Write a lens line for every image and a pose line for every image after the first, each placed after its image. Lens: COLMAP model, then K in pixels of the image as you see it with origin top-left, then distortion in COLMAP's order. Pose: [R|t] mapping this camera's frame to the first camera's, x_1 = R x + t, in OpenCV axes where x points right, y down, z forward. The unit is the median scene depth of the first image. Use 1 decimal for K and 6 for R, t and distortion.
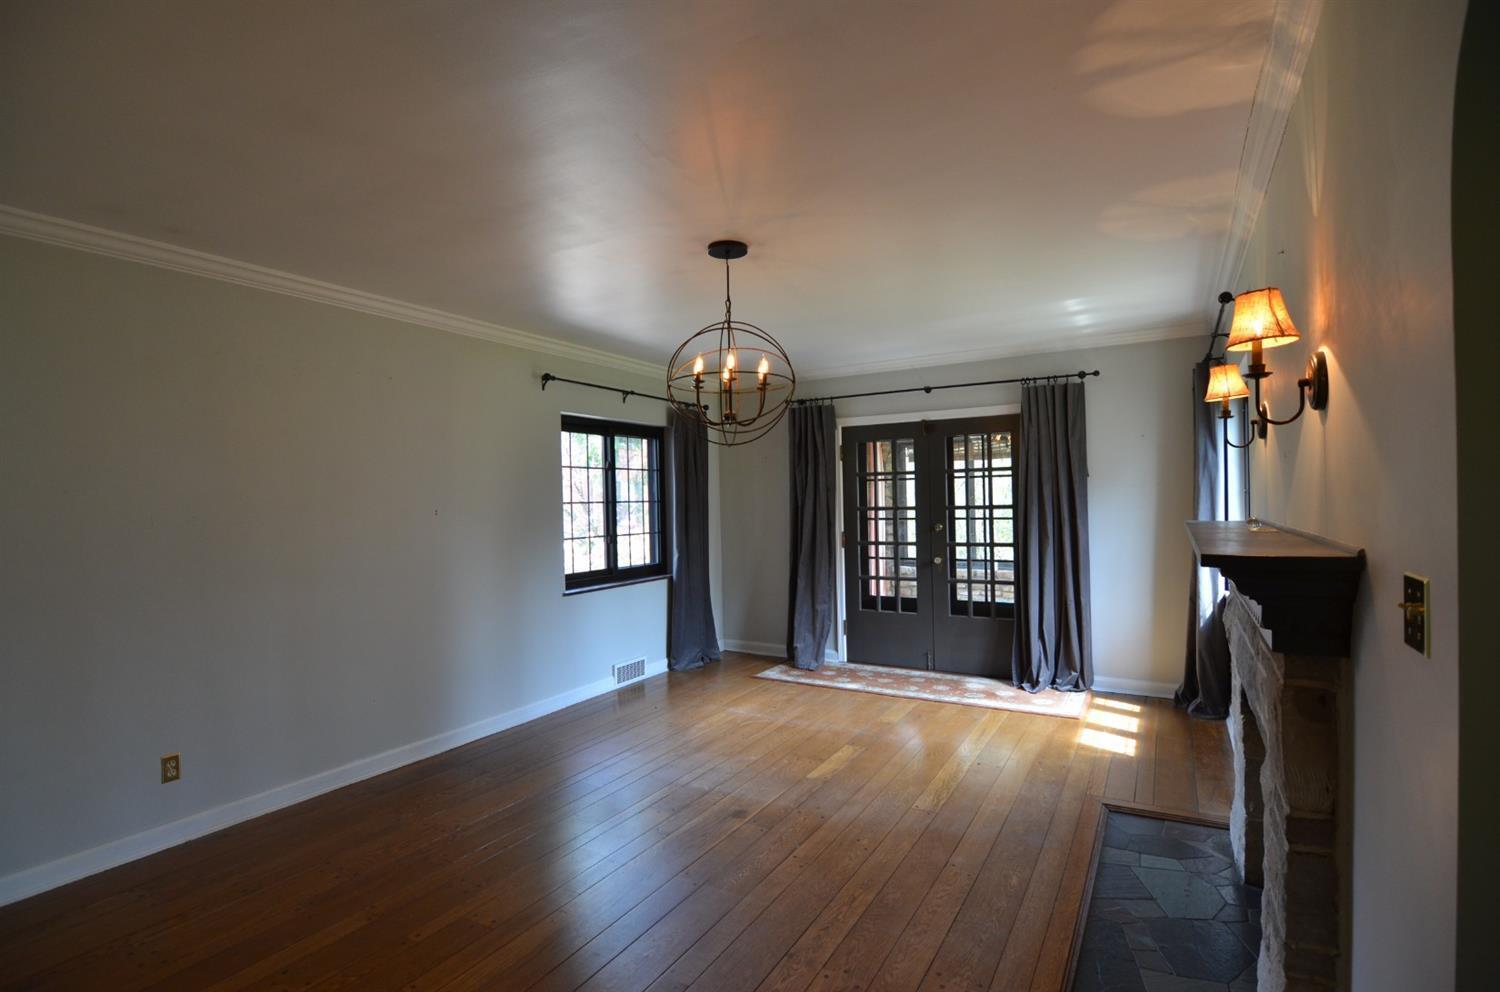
lens RADIAL K [[722.6, 0, 743.1], [0, 722.6, 496.4], [0, 0, 1]] dist [0.002124, 0.000187]
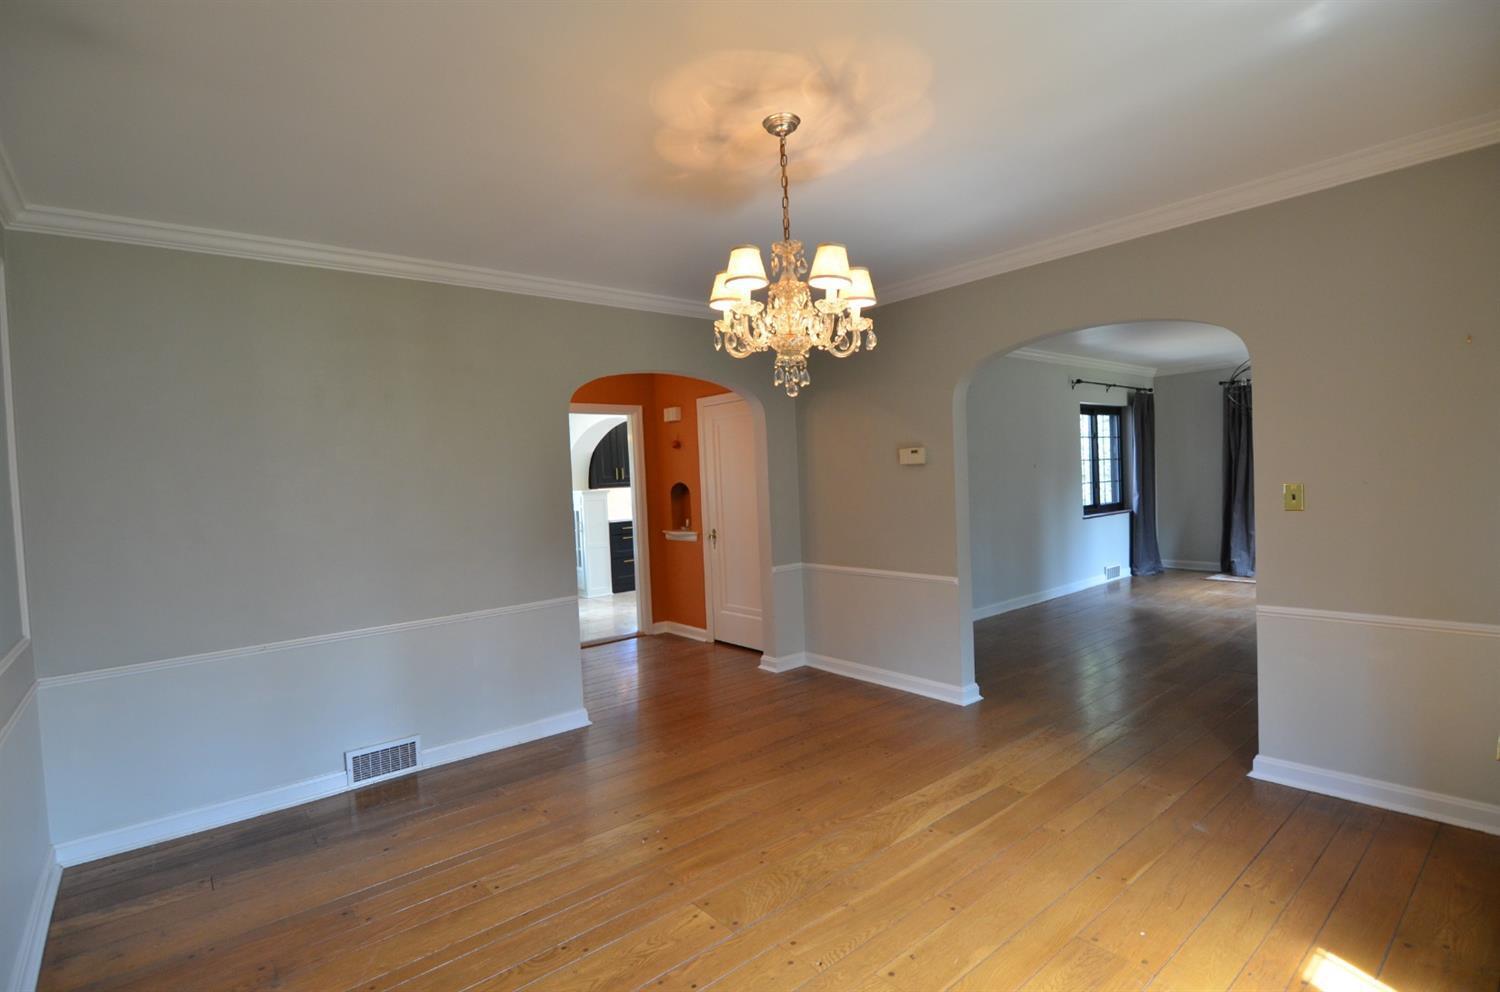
lens RADIAL K [[722.6, 0, 742.9], [0, 722.6, 498.0], [0, 0, 1]] dist [0.002124, 0.000187]
pose [[0.941062, -0.019530, -0.337670, -0.342524], [0.033359, 0.998823, 0.035200, 0.009545], [0.336586, -0.044390, 0.940606, -0.608912]]
